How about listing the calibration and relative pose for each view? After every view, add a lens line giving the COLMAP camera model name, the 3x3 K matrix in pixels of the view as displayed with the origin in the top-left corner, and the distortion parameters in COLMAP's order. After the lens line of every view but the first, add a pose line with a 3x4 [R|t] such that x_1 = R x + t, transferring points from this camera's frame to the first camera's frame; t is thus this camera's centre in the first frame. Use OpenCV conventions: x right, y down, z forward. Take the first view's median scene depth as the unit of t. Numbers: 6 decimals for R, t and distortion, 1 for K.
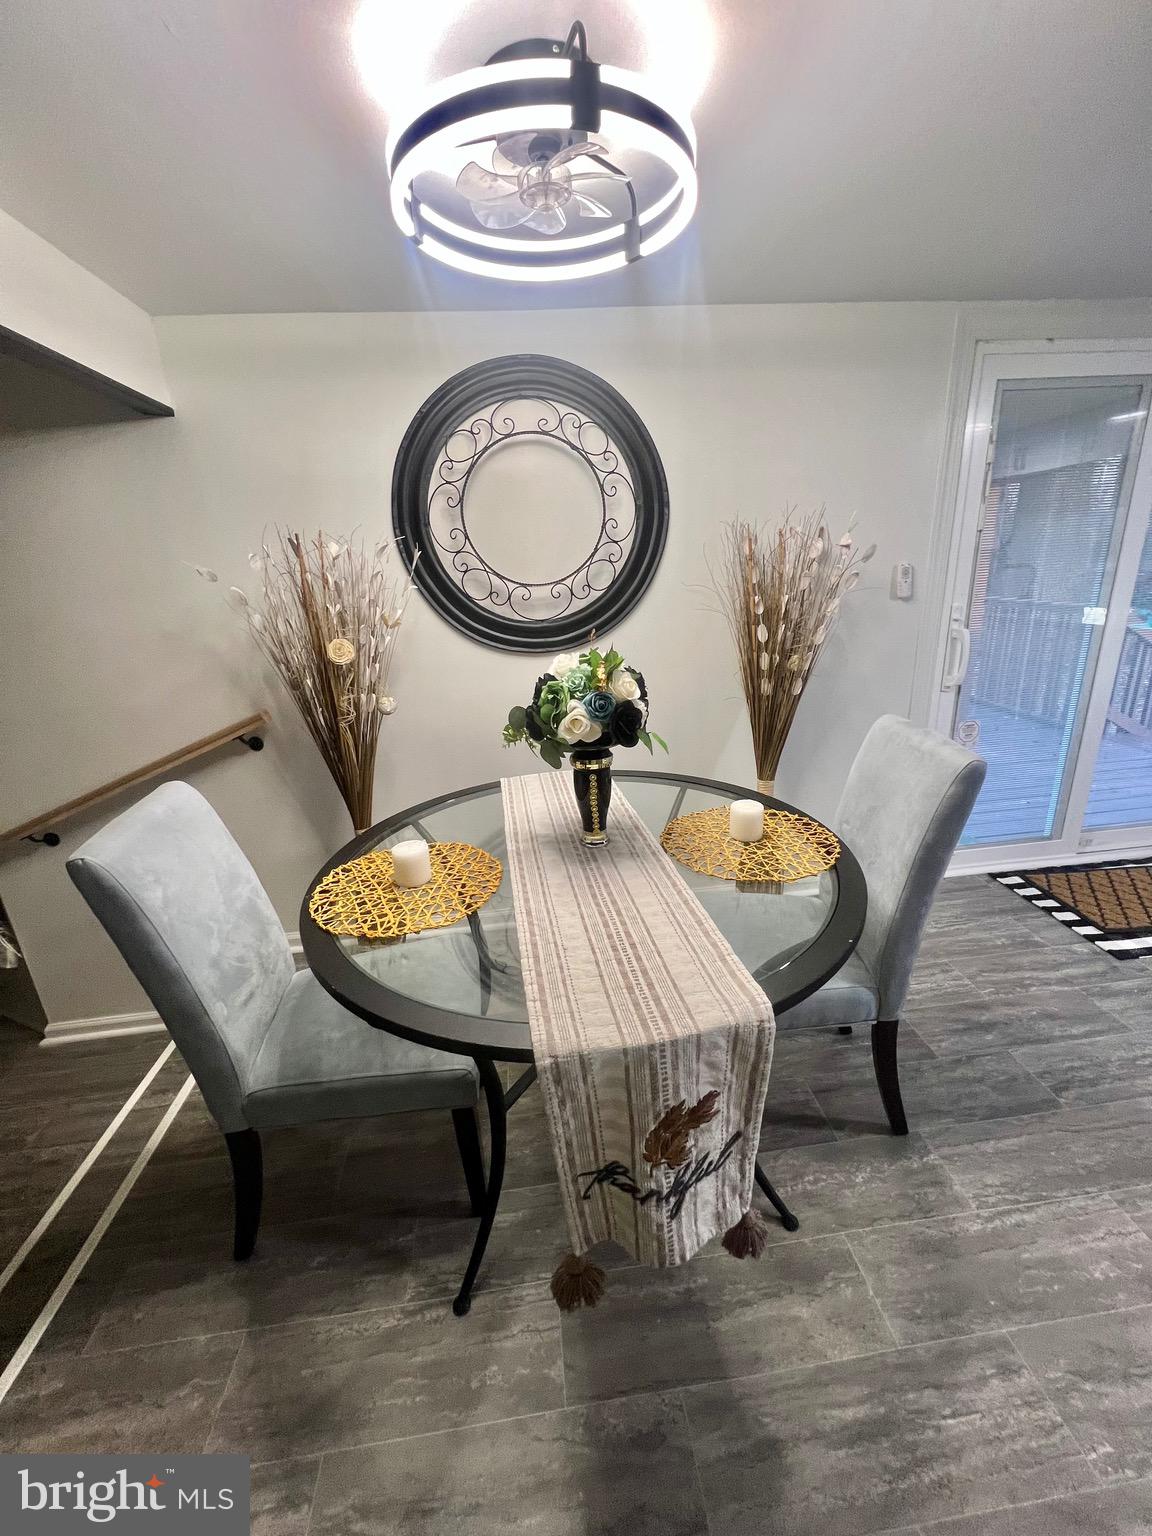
lens RADIAL K [[611.1, 0, 577.9], [0, 611.1, 765.4], [0, 0, 1]] dist [-0.001269, 0.001086]
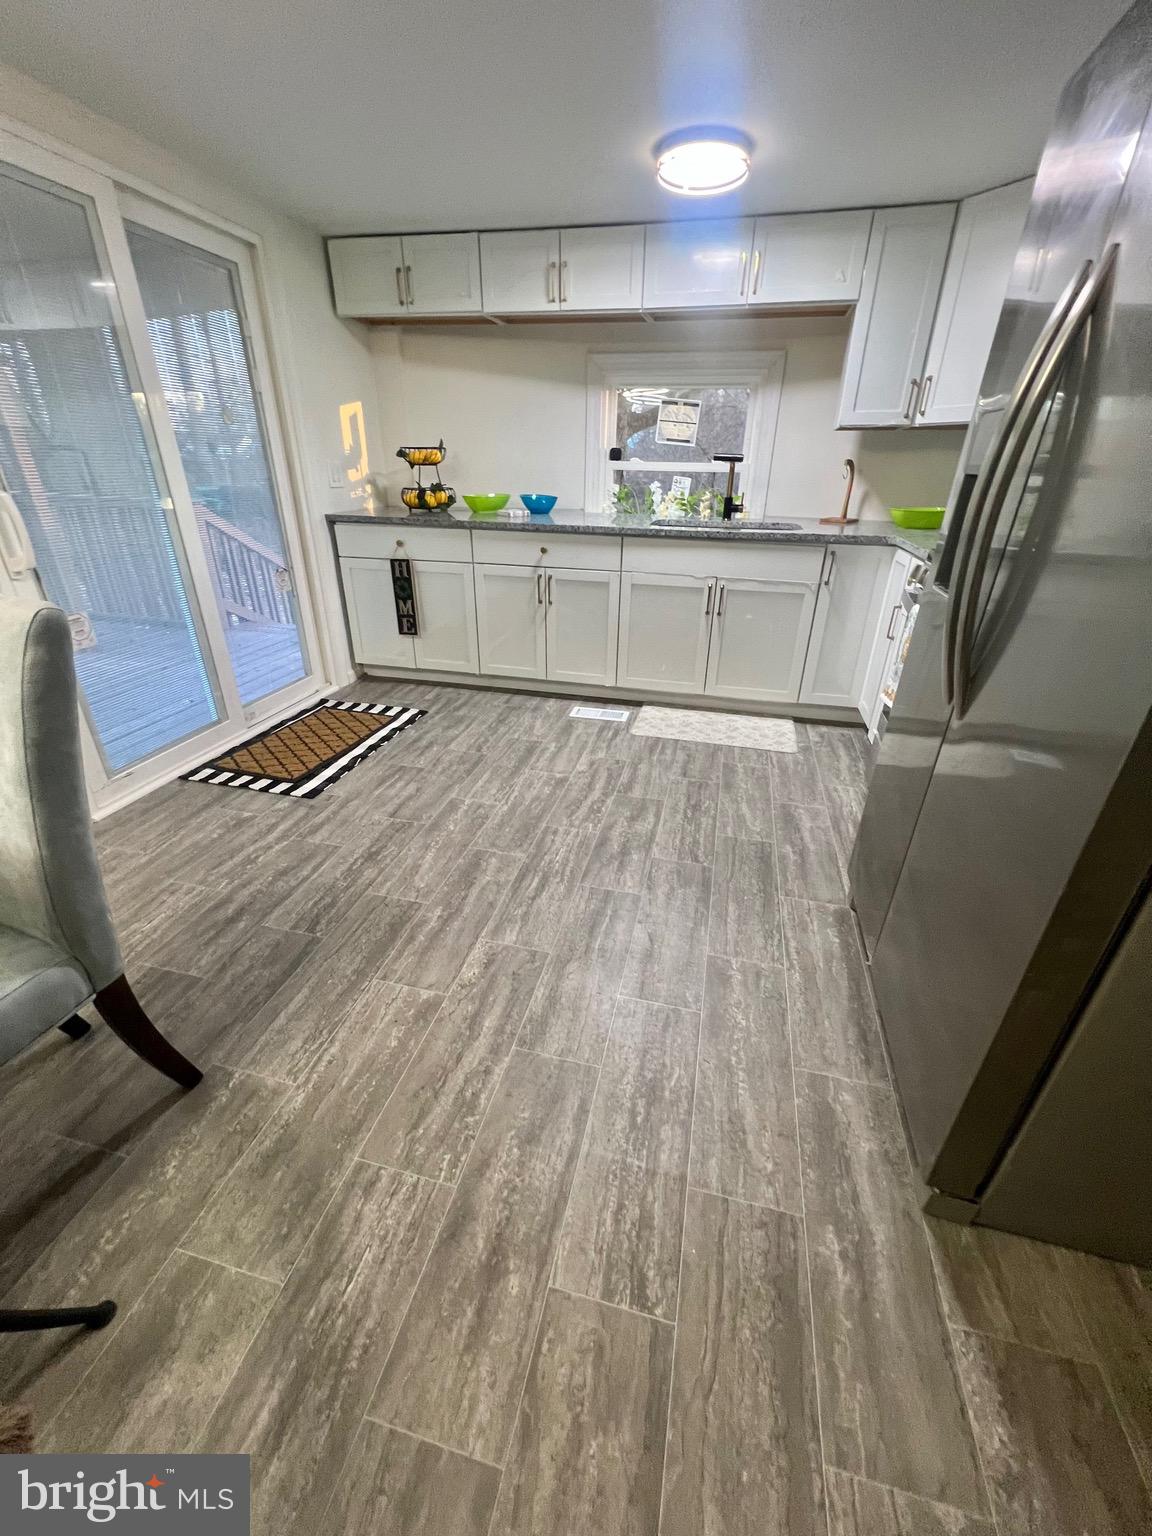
lens RADIAL K [[611.1, 0, 585.6], [0, 611.1, 769.3], [0, 0, 1]] dist [-0.001269, 0.001086]
pose [[0.330751, -0.366665, 0.869575, 0.092063], [0.260055, 0.921172, 0.289507, 0.070166], [-0.907180, 0.130383, 0.400031, 0.084621]]
